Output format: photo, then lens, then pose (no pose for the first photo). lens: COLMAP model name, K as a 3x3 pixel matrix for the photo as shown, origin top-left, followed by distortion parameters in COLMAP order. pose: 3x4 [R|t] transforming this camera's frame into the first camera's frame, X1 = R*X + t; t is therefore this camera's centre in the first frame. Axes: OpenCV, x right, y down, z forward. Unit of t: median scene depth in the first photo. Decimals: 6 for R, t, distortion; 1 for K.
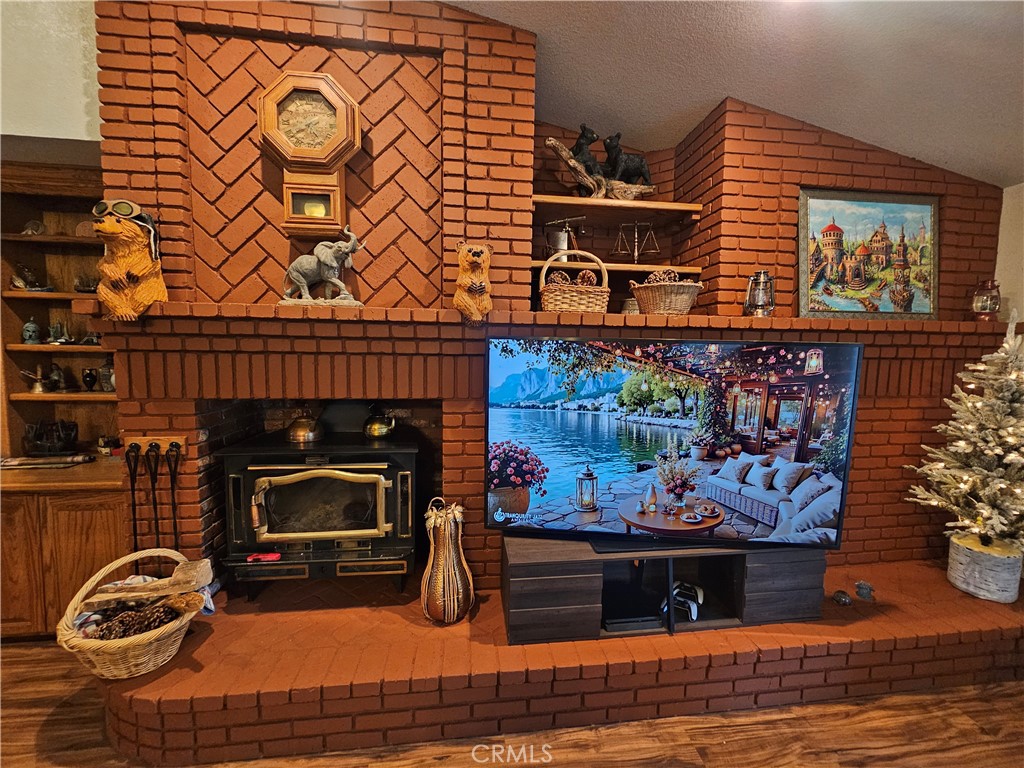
lens RADIAL K [[419.7, 0, 512.8], [0, 419.7, 392.8], [0, 0, 1]] dist [0.000587, -0.000072]
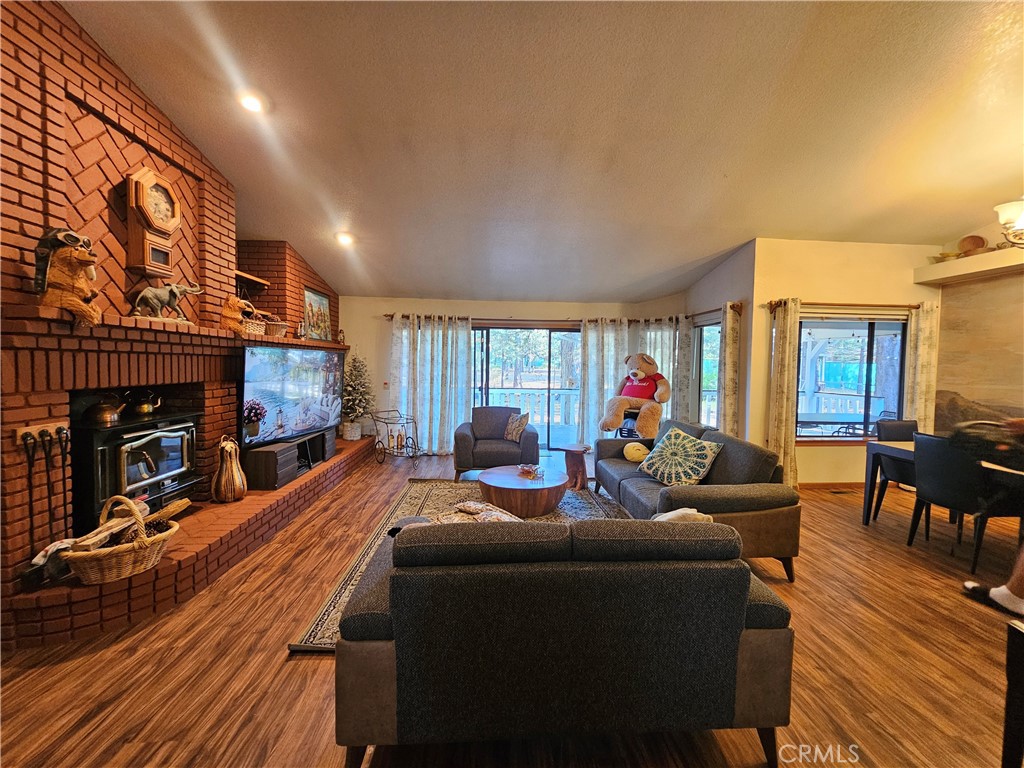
lens RADIAL K [[419.7, 0, 512.9], [0, 419.7, 381.5], [0, 0, 1]] dist [0.000587, -0.000072]
pose [[0.058743, -0.052447, 0.996894, -1.862780], [0.063111, 0.996816, 0.048724, 0.013197], [-0.996276, 0.060053, 0.061866, -0.339094]]
